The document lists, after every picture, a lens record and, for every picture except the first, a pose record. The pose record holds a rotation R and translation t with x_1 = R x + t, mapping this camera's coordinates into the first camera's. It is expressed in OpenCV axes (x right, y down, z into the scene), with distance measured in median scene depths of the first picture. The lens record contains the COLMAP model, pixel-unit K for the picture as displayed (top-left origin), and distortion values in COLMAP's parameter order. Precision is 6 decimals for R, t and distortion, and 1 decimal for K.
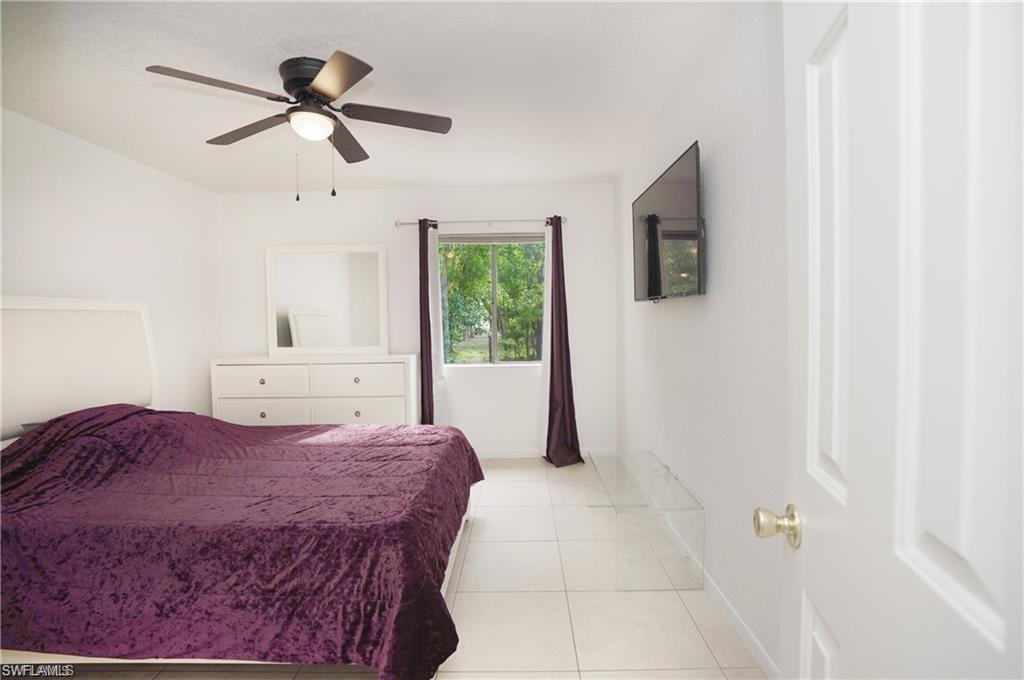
lens RADIAL K [[472.8, 0, 512.0], [0, 472.8, 340.0], [0, 0, 1]] dist [-0.002504, -0.000240]
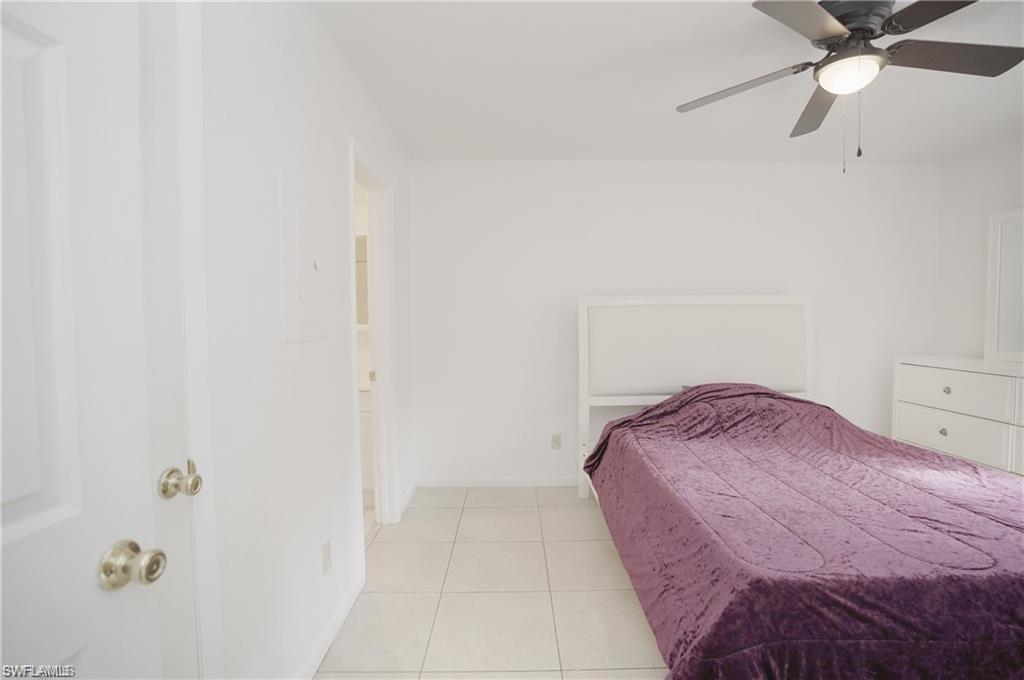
lens RADIAL K [[475.8, 0, 517.2], [0, 475.8, 337.1], [0, 0, 1]] dist [-0.068111, 0.028195]
pose [[0.032690, 0.048631, -0.998282, 0.348640], [-0.037644, 0.998167, 0.047393, -0.016343], [0.998756, 0.036030, 0.034461, 0.421381]]
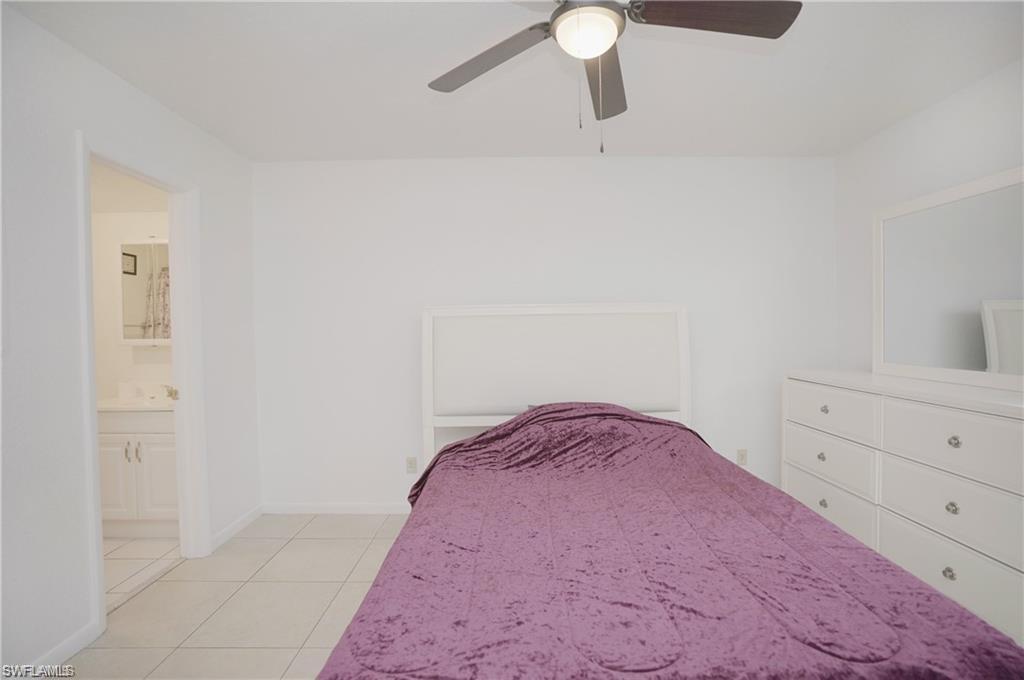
lens RADIAL K [[475.8, 0, 517.2], [0, 475.8, 337.1], [0, 0, 1]] dist [-0.068111, 0.028195]
pose [[0.026512, 0.027346, -0.999274, 0.228996], [-0.032158, 0.999132, 0.026489, -0.035830], [0.999131, 0.031432, 0.027368, 0.879308]]
